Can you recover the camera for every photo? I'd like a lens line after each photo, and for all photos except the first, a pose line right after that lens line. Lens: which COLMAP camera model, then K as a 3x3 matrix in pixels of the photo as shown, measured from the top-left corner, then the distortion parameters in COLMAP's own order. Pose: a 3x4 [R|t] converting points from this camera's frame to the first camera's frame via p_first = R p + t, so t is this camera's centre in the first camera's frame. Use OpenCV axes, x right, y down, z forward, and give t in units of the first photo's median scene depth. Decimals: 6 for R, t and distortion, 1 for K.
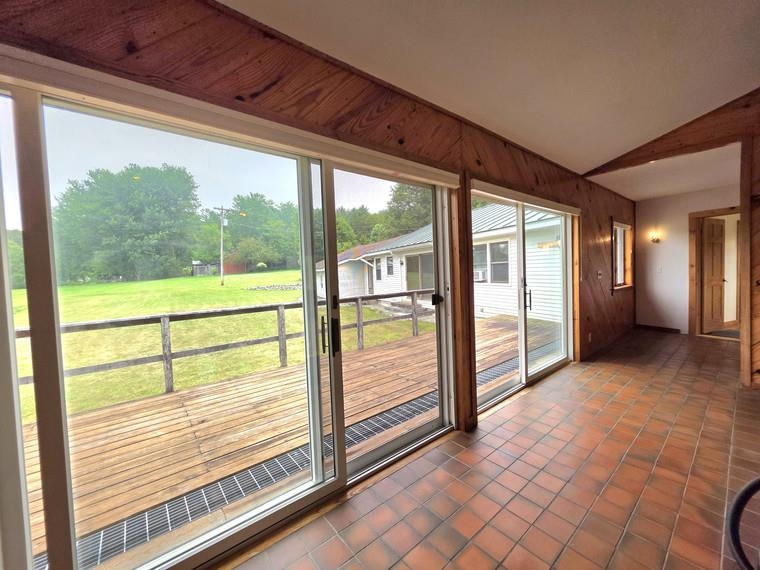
lens RADIAL K [[305.6, 0, 383.9], [0, 305.6, 288.6], [0, 0, 1]] dist [0.001098, -0.000180]
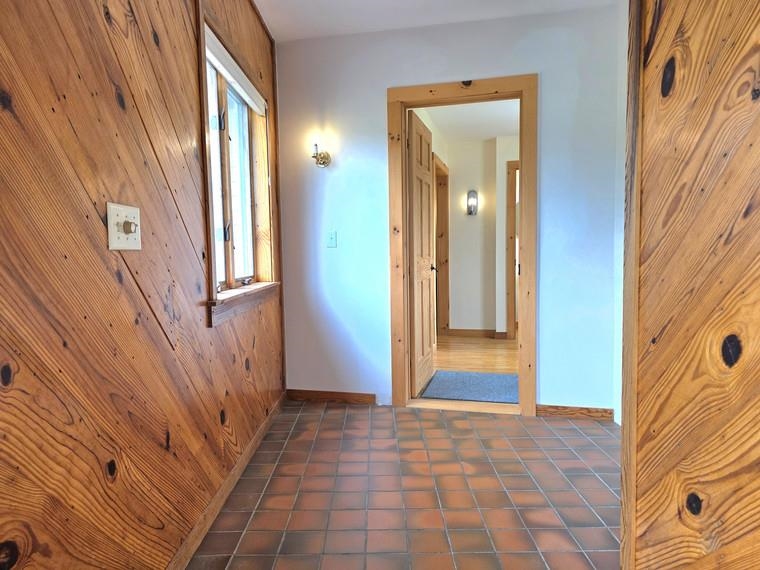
lens RADIAL K [[514.2, 0, 382.1], [0, 514.2, 288.0], [0, 0, 1]] dist [0.032393, -0.013201]
pose [[0.634144, -0.030855, 0.772599, 0.459166], [0.027491, 0.999471, 0.017351, -0.011579], [-0.772726, 0.010236, 0.634657, 0.561173]]
